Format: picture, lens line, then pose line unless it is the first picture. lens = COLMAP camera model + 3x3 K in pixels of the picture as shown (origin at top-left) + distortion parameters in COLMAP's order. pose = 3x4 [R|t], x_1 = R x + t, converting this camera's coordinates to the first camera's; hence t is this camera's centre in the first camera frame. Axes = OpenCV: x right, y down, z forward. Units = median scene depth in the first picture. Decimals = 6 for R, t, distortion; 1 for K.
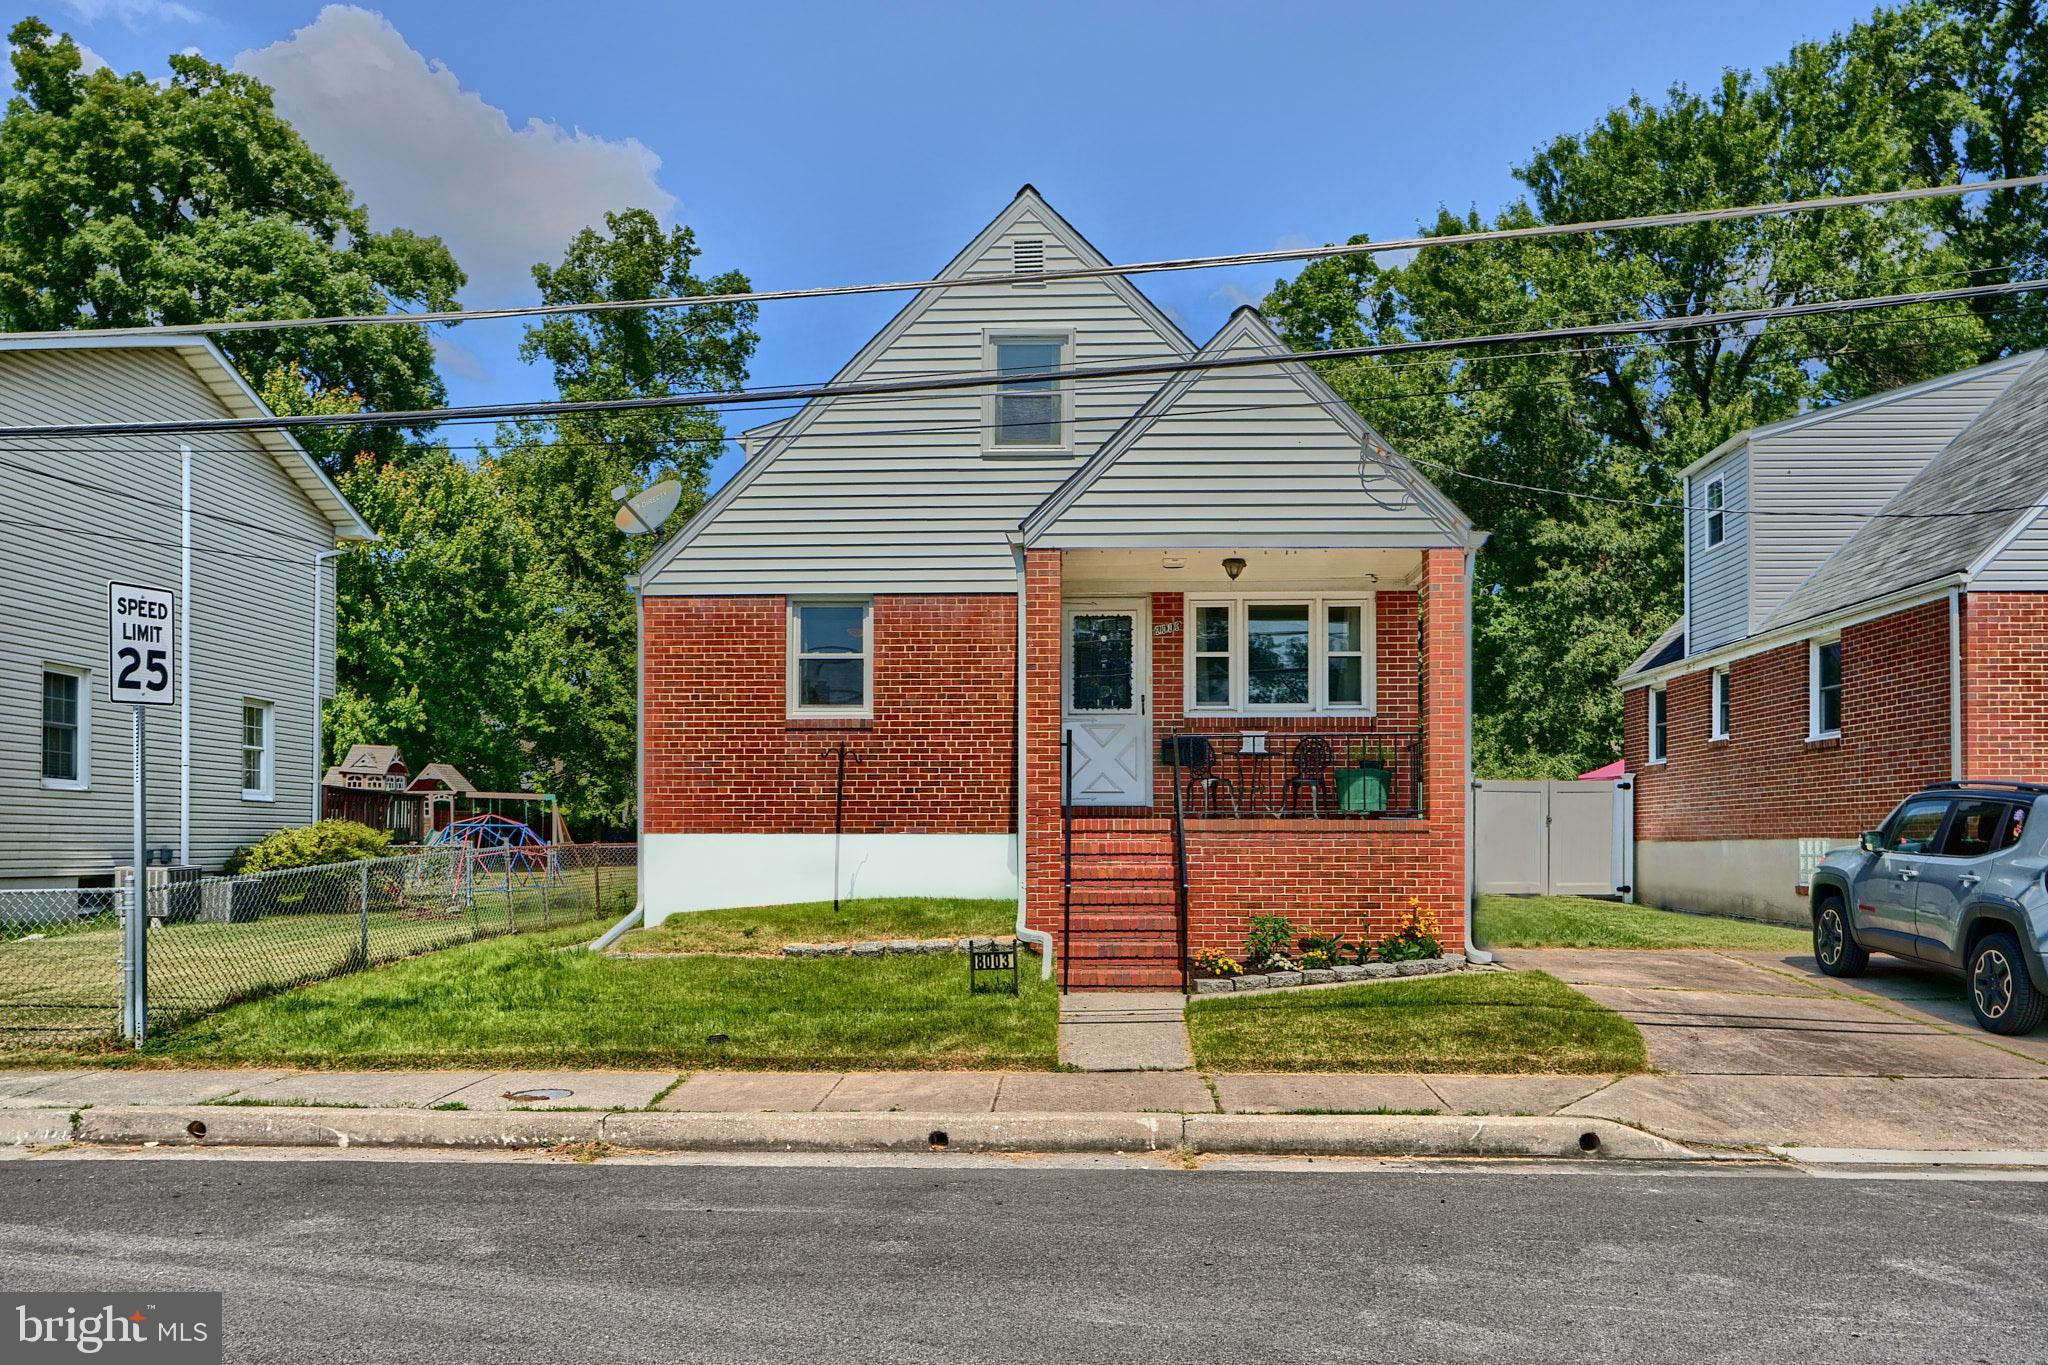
lens RADIAL K [[918.9, 0, 1023.9], [0, 918.9, 692.2], [0, 0, 1]] dist [0.000715, 0.001375]
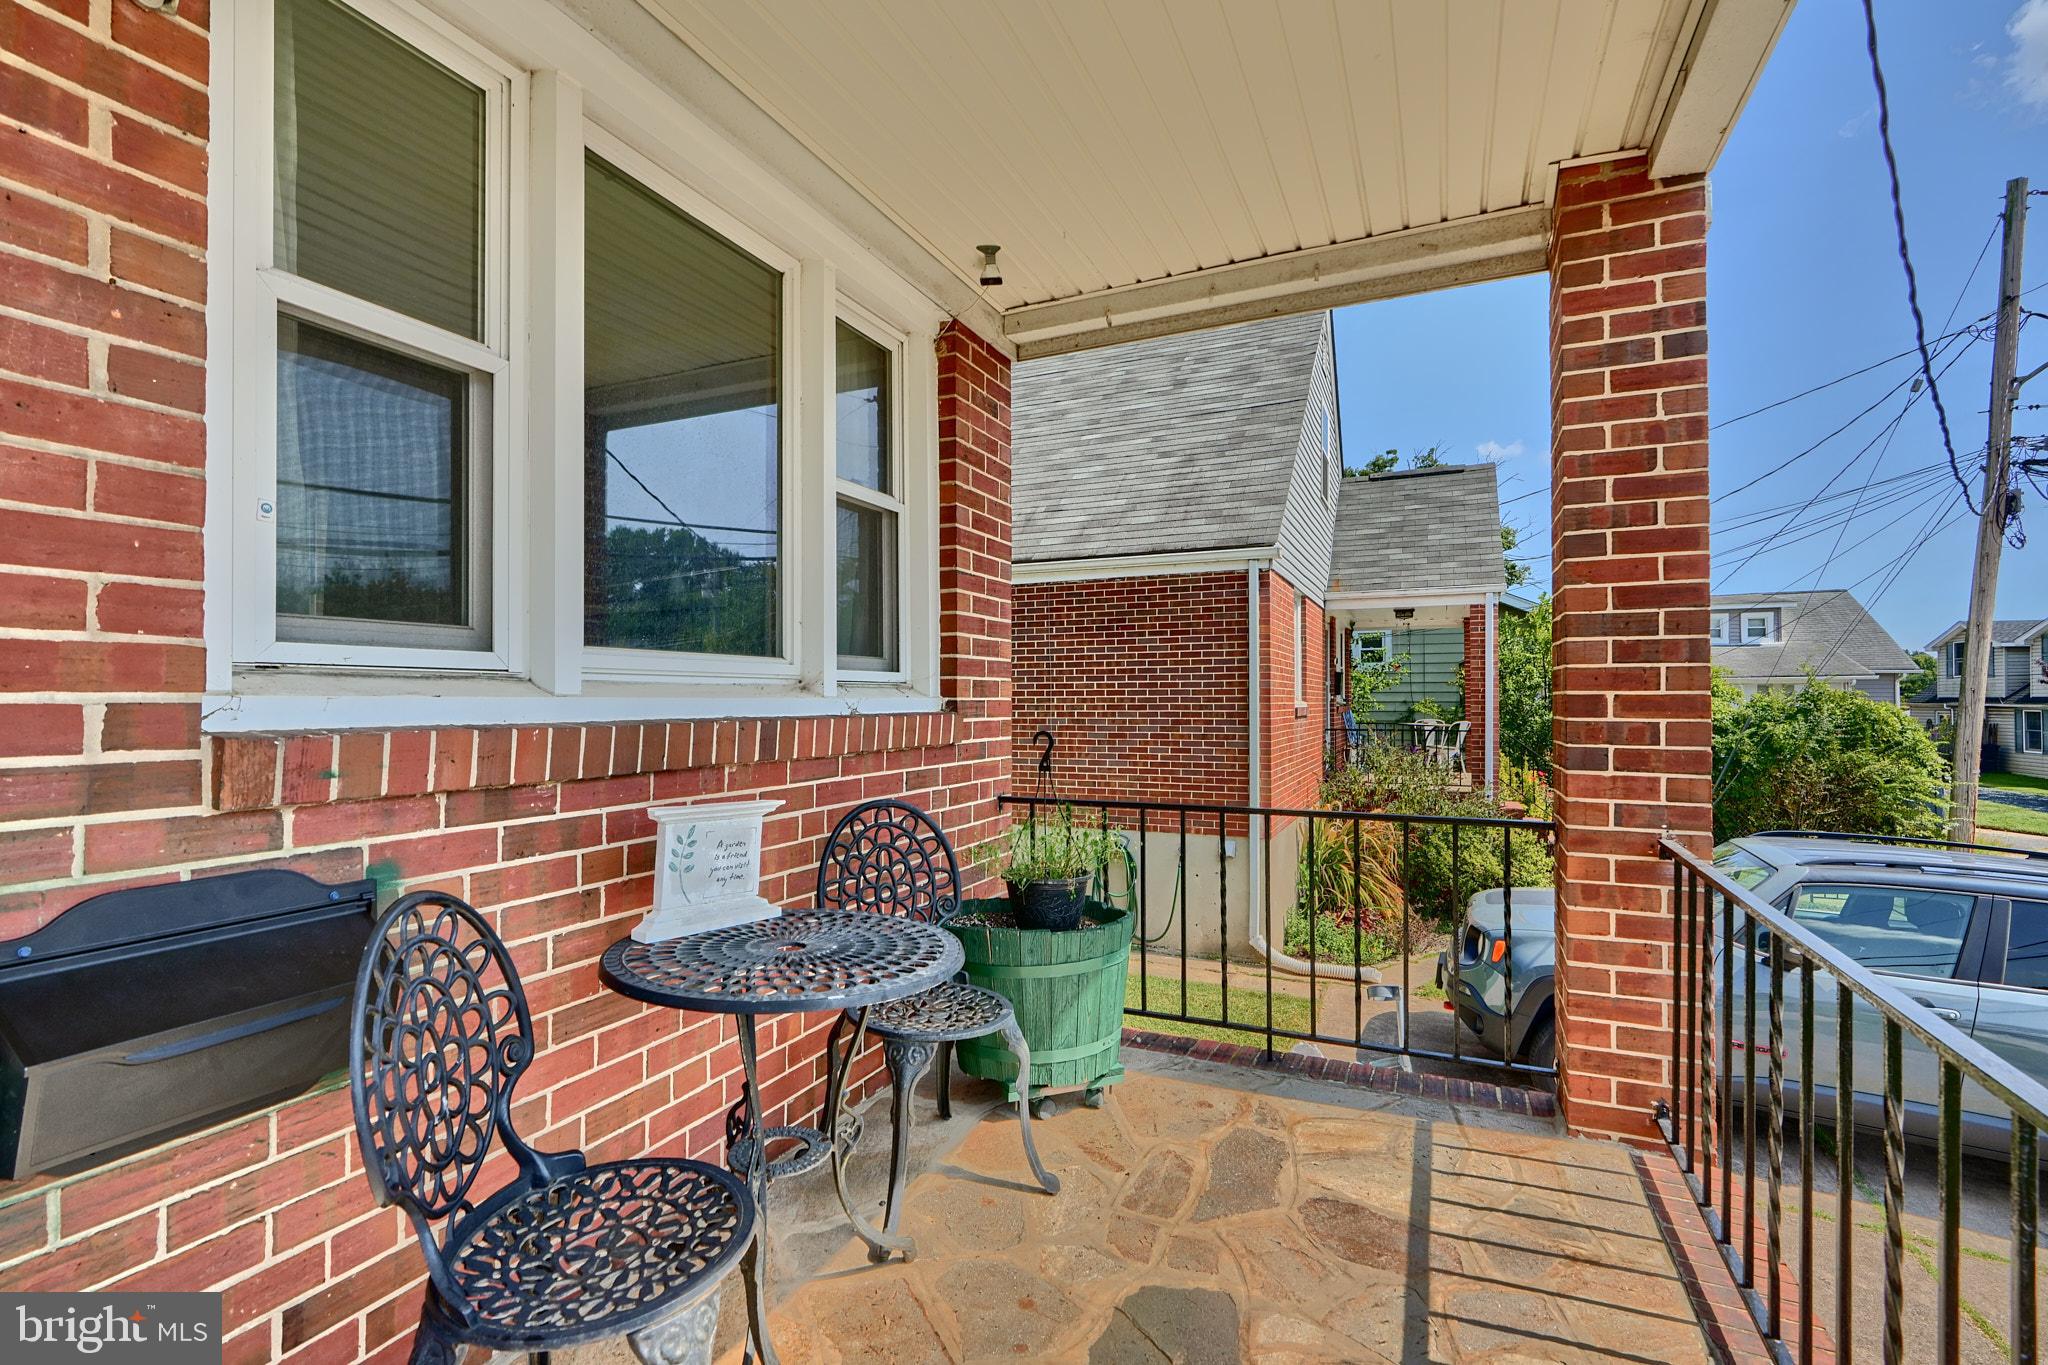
lens RADIAL K [[918.9, 0, 1030.7], [0, 918.9, 694.0], [0, 0, 1]] dist [0.000715, 0.001375]
pose [[0.384791, 0.010015, 0.922950, 0.098045], [-0.006947, 0.999944, -0.007954, 0.022396], [-0.922978, -0.003351, 0.384839, 0.839521]]
